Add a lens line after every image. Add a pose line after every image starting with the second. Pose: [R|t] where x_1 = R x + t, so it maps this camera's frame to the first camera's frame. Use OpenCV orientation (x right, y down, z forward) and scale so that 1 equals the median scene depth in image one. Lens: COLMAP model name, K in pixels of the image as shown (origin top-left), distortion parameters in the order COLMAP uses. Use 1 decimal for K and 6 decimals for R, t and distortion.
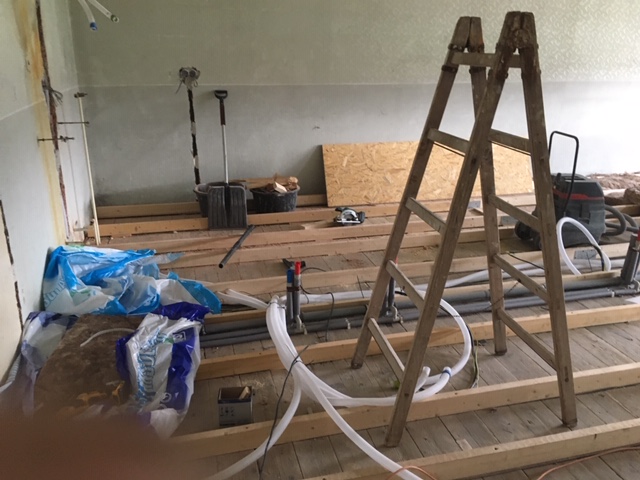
lens RADIAL K [[543.3, 0, 320.7], [0, 543.3, 244.1], [0, 0, 1]] dist [0.079649, -0.100988]
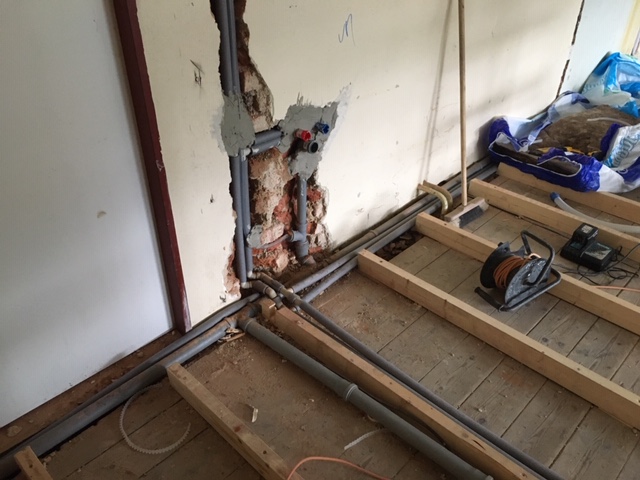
lens RADIAL K [[543.3, 0, 320.7], [0, 543.3, 244.1], [0, 0, 1]] dist [0.079649, -0.100988]
pose [[0.517524, 0.471242, -0.714213, 0.280778], [-0.284731, 0.881958, 0.375603, 0.124586], [0.806906, 0.008975, 0.590612, -0.248678]]
